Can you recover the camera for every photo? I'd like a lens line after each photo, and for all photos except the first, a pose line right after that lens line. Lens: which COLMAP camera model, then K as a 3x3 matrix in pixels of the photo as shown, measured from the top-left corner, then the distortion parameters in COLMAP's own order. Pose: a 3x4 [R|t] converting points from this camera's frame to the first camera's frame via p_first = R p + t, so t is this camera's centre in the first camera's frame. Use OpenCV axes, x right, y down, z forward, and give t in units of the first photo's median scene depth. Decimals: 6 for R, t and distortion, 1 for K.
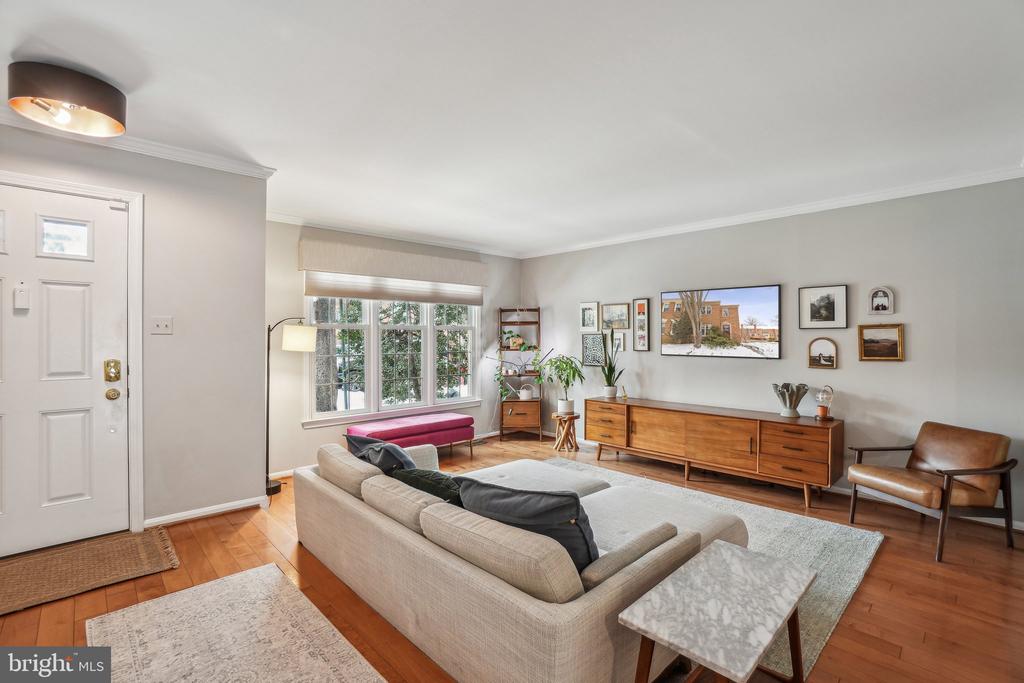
lens RADIAL K [[470.4, 0, 509.1], [0, 470.4, 338.4], [0, 0, 1]] dist [-0.060632, 0.026842]
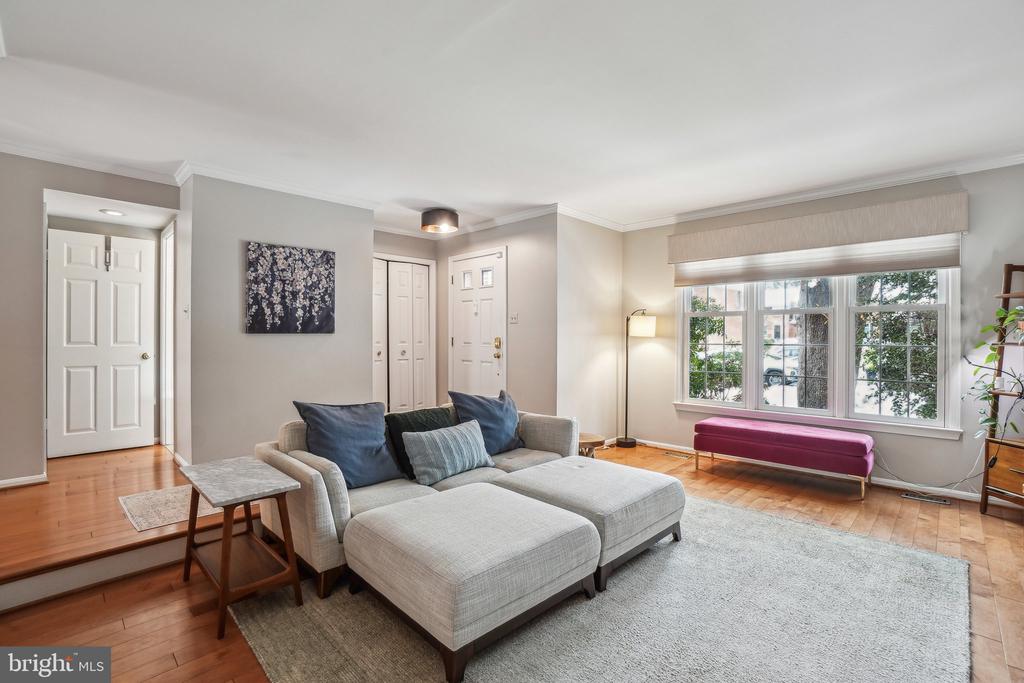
lens RADIAL K [[470.4, 0, 509.1], [0, 470.4, 338.4], [0, 0, 1]] dist [-0.060632, 0.026842]
pose [[0.030418, 0.005425, -0.999523, 0.651482], [-0.005341, 0.999972, 0.005265, 0.025352], [0.999523, 0.005178, 0.030446, 0.595047]]
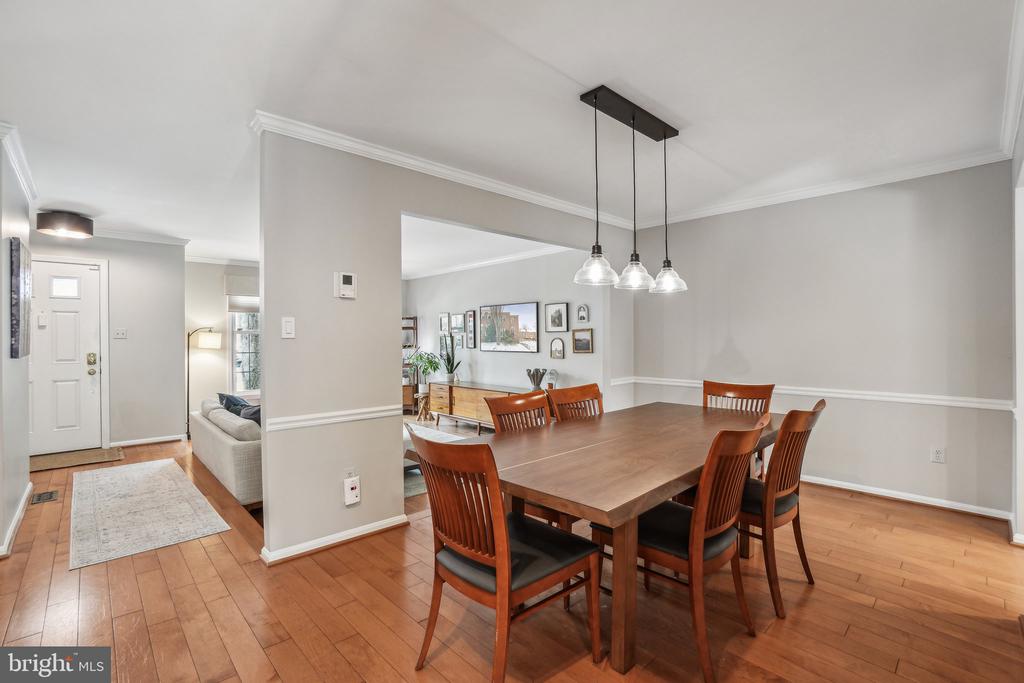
lens RADIAL K [[470.4, 0, 509.1], [0, 470.4, 338.4], [0, 0, 1]] dist [-0.060632, 0.026842]
pose [[0.999889, -0.006226, -0.013546, 0.490841], [0.006193, 0.999978, -0.002436, 0.002721], [0.013561, 0.002352, 0.999905, -0.474554]]
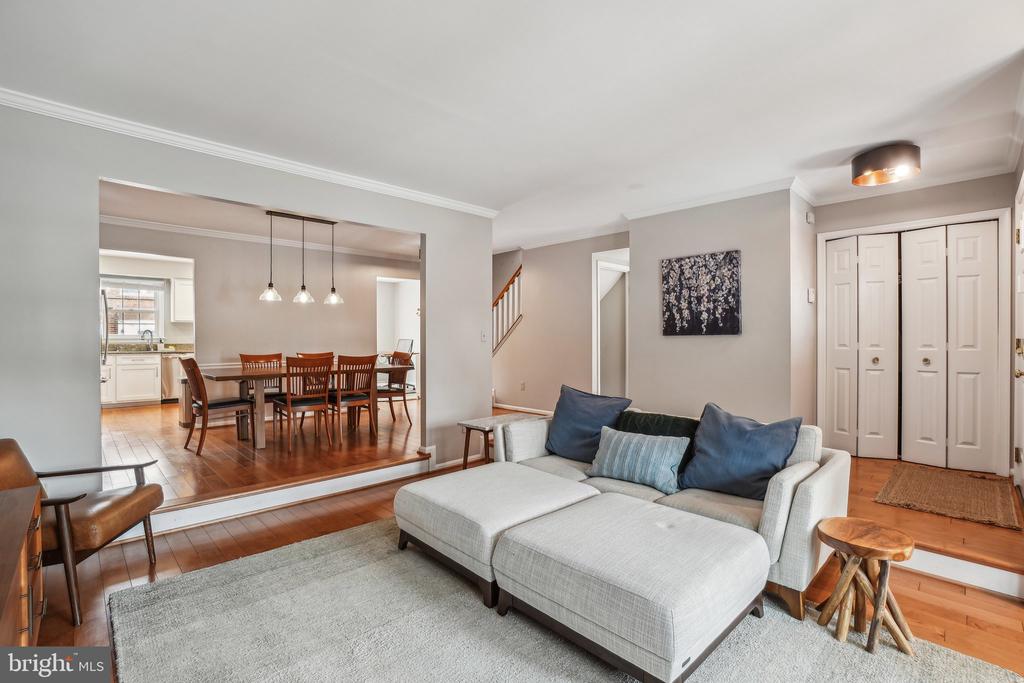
lens RADIAL K [[470.4, 0, 509.1], [0, 470.4, 338.4], [0, 0, 1]] dist [-0.060632, 0.026842]
pose [[-0.999961, 0.002471, -0.008459, 0.156450], [0.002437, 0.999989, 0.003929, 0.024720], [0.008469, 0.003908, -0.999957, 1.164240]]
